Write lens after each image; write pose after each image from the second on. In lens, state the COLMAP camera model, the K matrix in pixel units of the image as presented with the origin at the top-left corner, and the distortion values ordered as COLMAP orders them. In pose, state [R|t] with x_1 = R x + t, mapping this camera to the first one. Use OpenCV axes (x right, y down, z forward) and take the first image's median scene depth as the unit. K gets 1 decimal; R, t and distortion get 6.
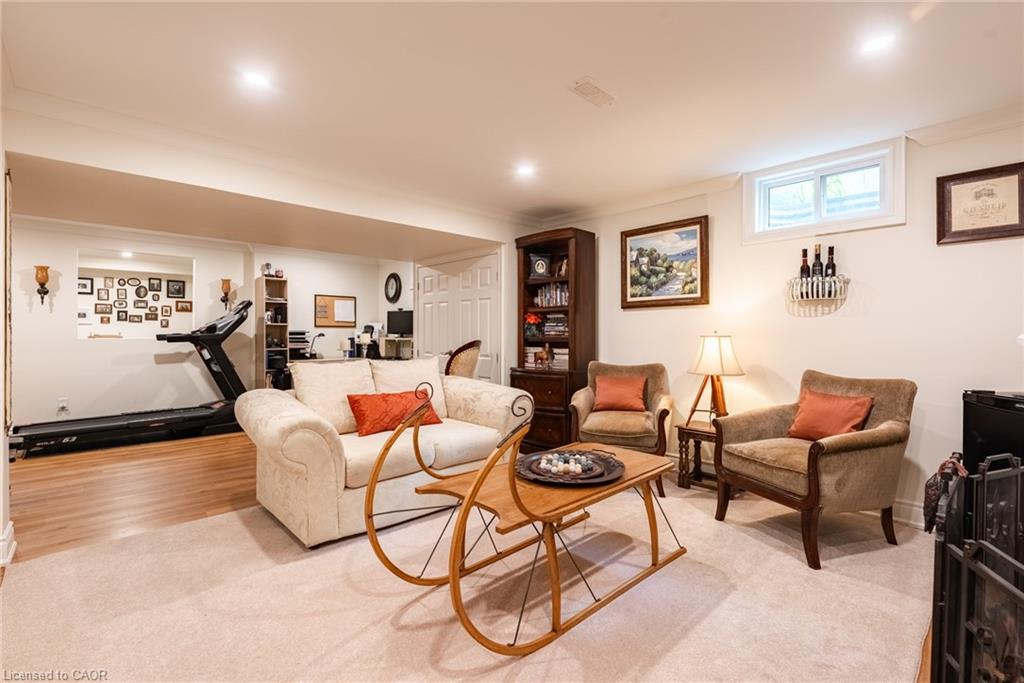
lens RADIAL K [[462.4, 0, 517.3], [0, 462.4, 331.0], [0, 0, 1]] dist [-0.003510, 0.001864]
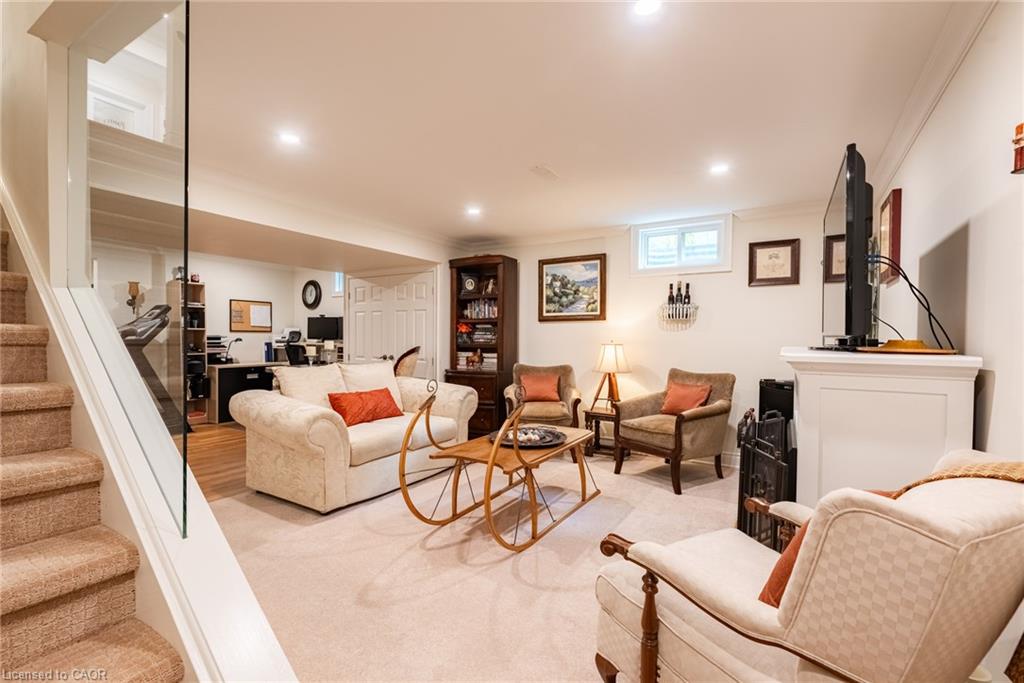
lens RADIAL K [[462.4, 0, 507.7], [0, 462.4, 344.7], [0, 0, 1]] dist [-0.003510, 0.001864]
pose [[0.968305, 0.001434, 0.249765, -0.190392], [-0.007604, 0.999689, 0.023738, -0.015921], [-0.249653, -0.024885, 0.968015, -0.222276]]
